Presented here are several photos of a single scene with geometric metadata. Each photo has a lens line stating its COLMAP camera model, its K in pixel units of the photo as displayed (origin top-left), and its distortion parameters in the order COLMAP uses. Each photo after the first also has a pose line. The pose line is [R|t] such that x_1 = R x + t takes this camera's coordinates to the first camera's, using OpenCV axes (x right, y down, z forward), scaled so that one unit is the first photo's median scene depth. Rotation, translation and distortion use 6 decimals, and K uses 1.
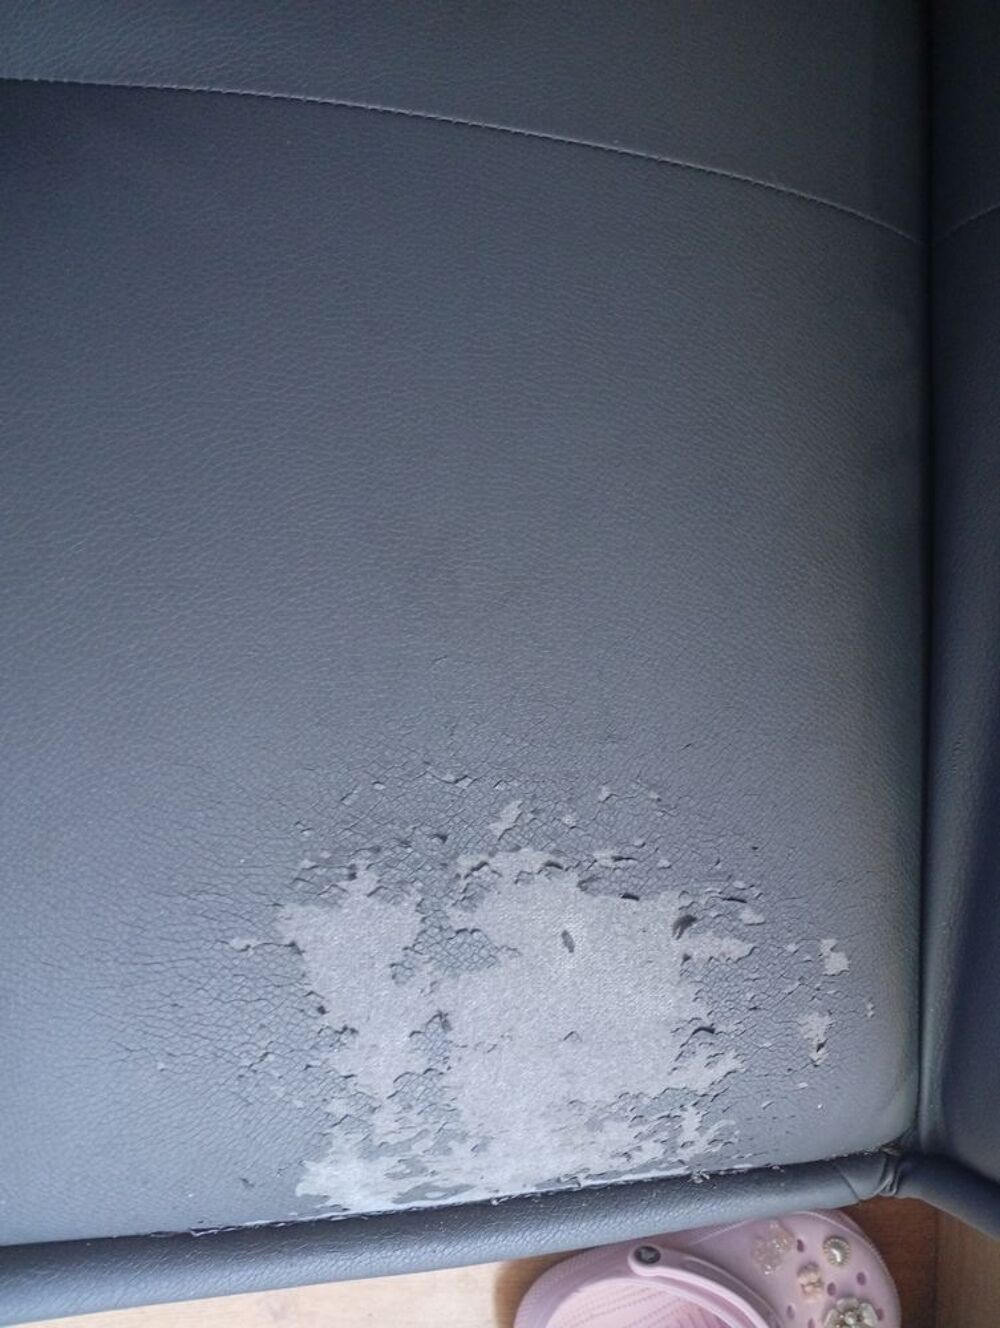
lens RADIAL K [[1045.6, 0, 500.0], [0, 1045.6, 664.0], [0, 0, 1]] dist [-0.055055, -0.005049]
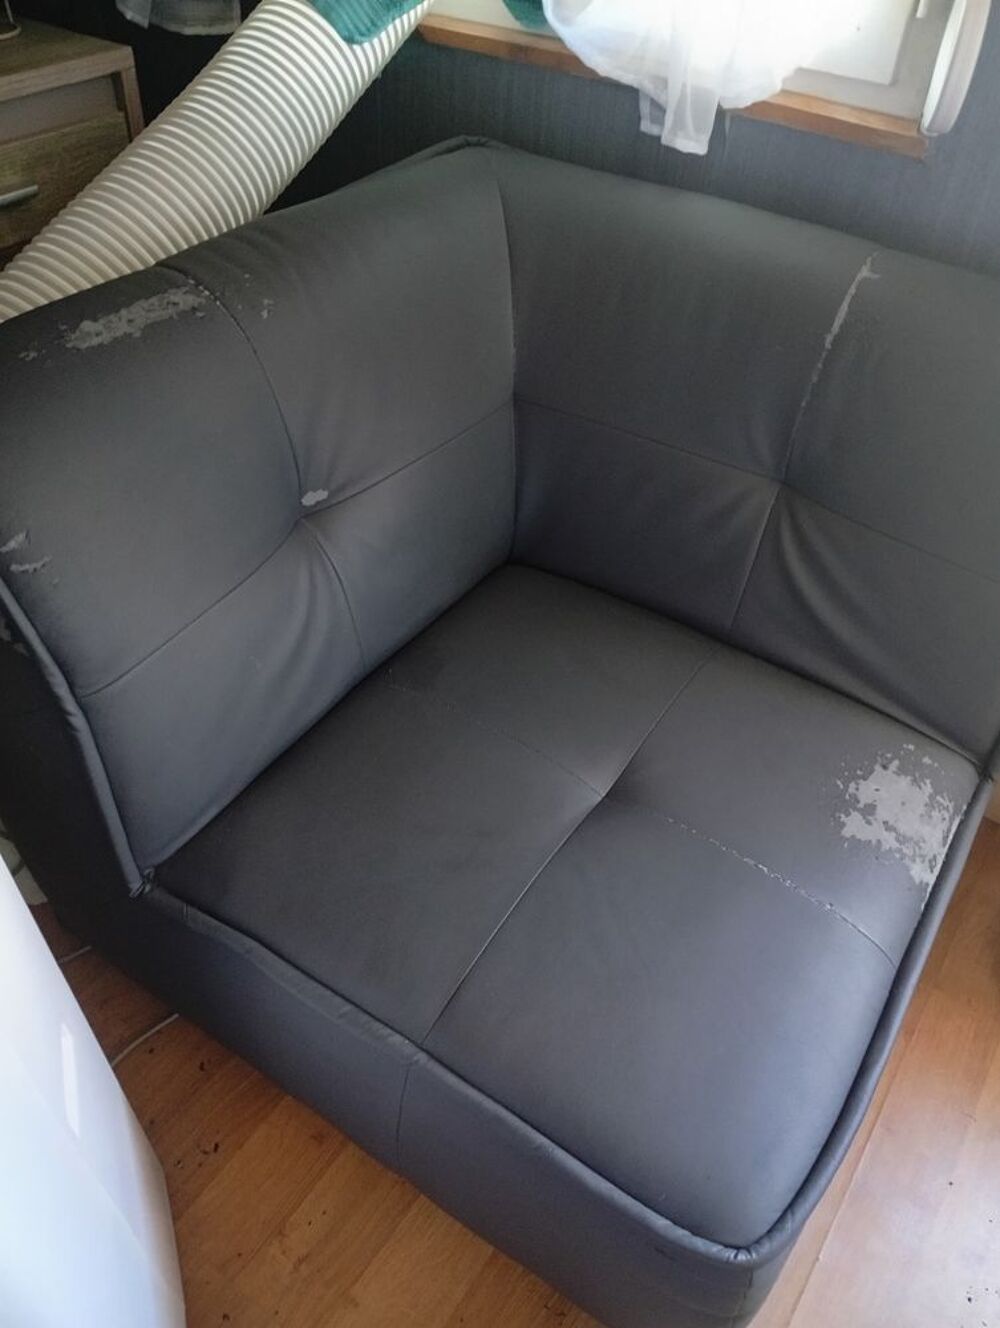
lens RADIAL K [[1045.6, 0, 500.0], [0, 1045.6, 664.0], [0, 0, 1]] dist [-0.055055, -0.005049]
pose [[0.529668, -0.726074, 0.438484, -1.911629], [0.847791, 0.437025, -0.300433, 0.042165], [0.026508, 0.530872, 0.847037, -2.358488]]
